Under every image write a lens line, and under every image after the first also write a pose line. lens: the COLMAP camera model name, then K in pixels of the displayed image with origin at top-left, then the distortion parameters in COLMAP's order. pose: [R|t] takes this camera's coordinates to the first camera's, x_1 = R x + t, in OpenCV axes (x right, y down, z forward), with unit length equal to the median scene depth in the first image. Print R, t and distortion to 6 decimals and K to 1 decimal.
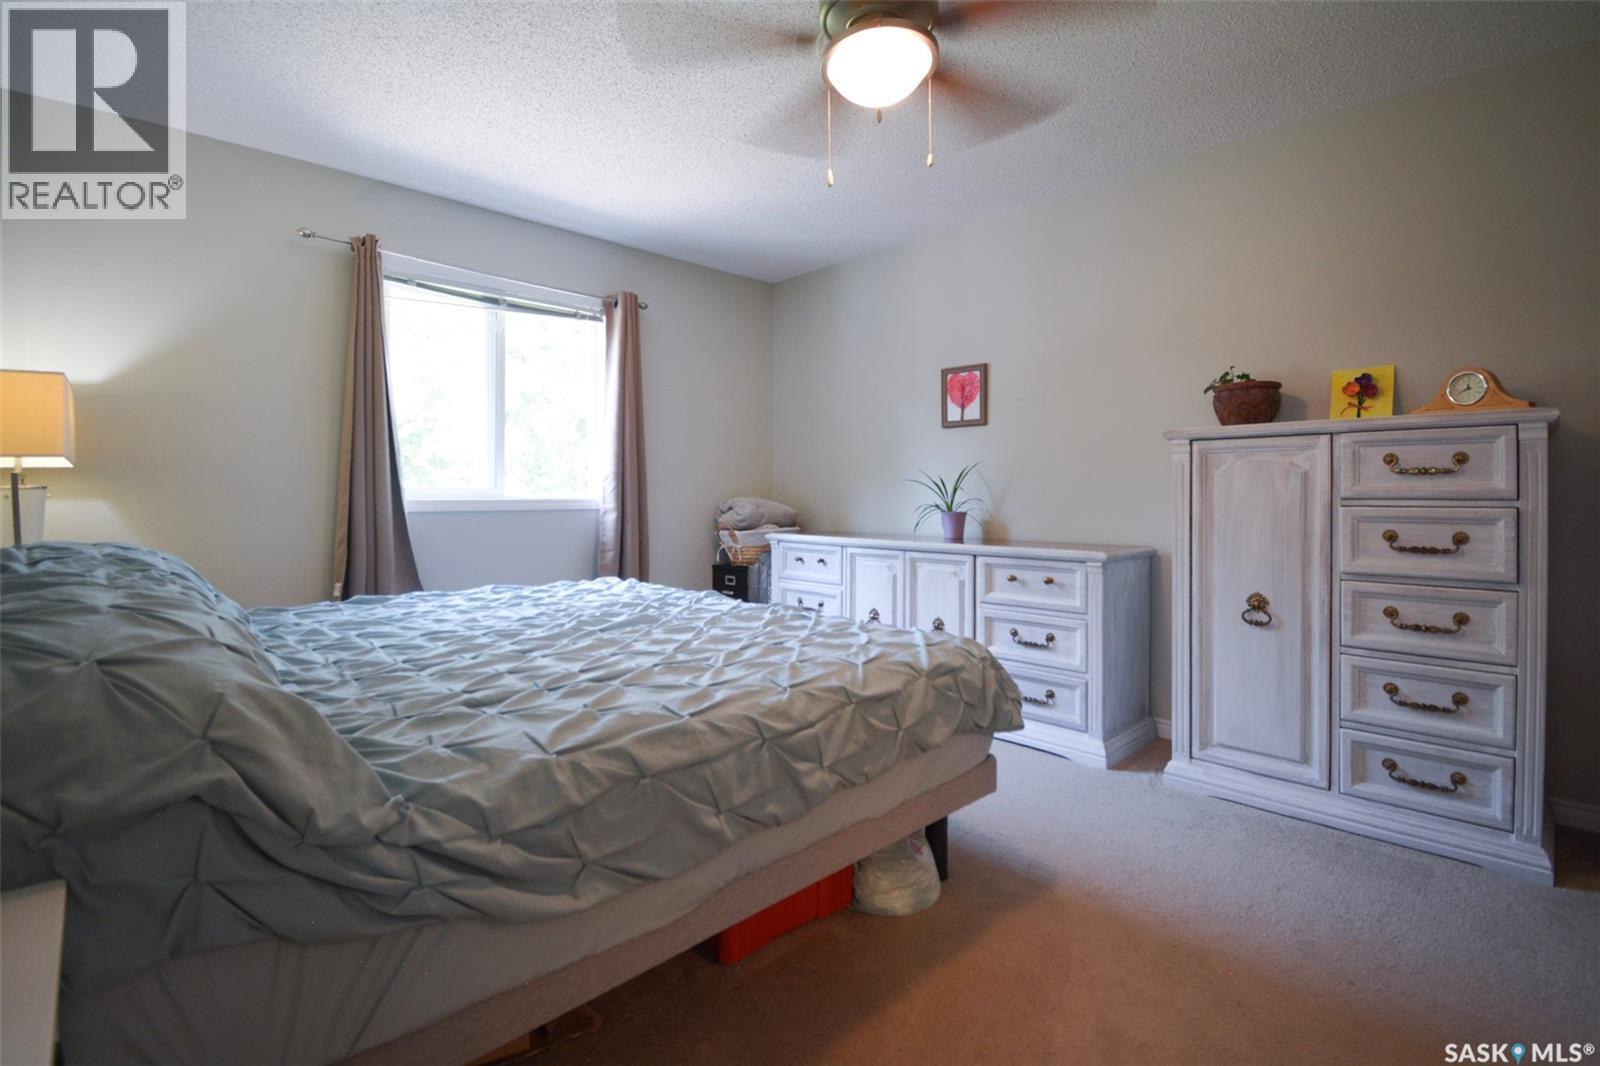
lens RADIAL K [[733.4, 0, 764.9], [0, 733.4, 502.2], [0, 0, 1]] dist [-0.011513, -0.007696]
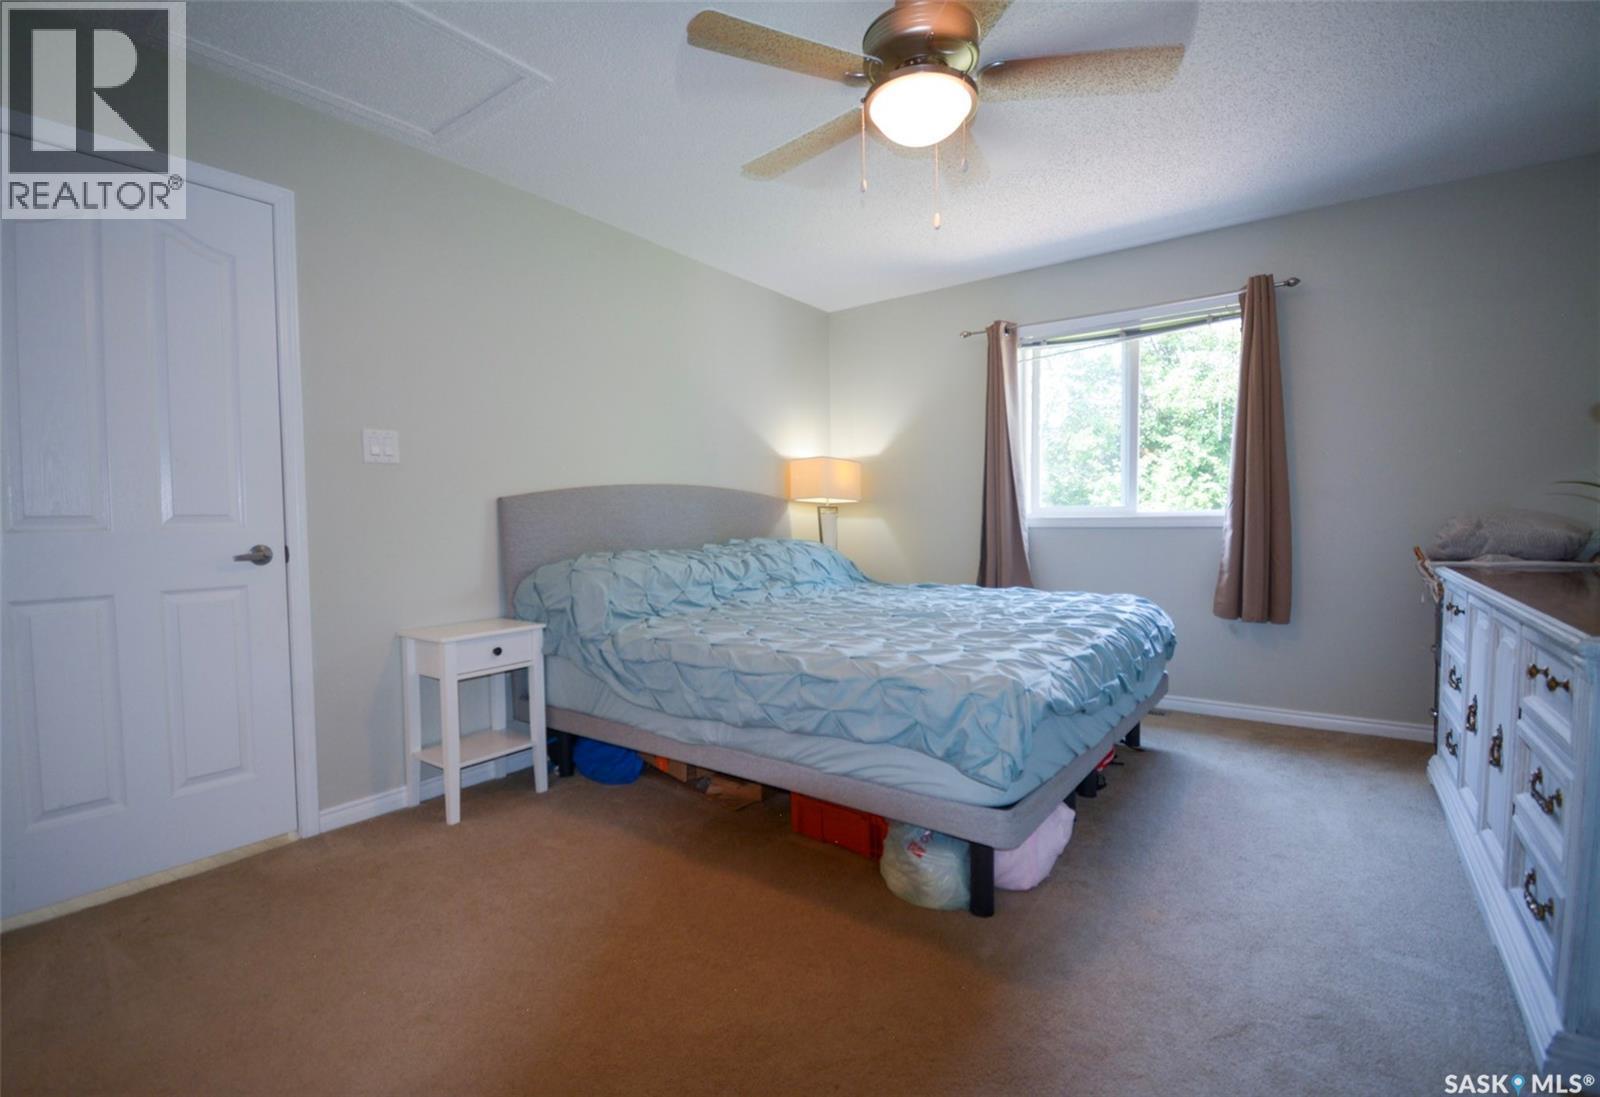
lens RADIAL K [[728.3, 0, 795.6], [0, 728.3, 554.7], [0, 0, 1]] dist [-0.015022, -0.001063]
pose [[0.171262, 0.048997, -0.984007, 0.745510], [0.006761, 0.998681, 0.050904, -0.007017], [0.985202, -0.015371, 0.170704, 0.402740]]
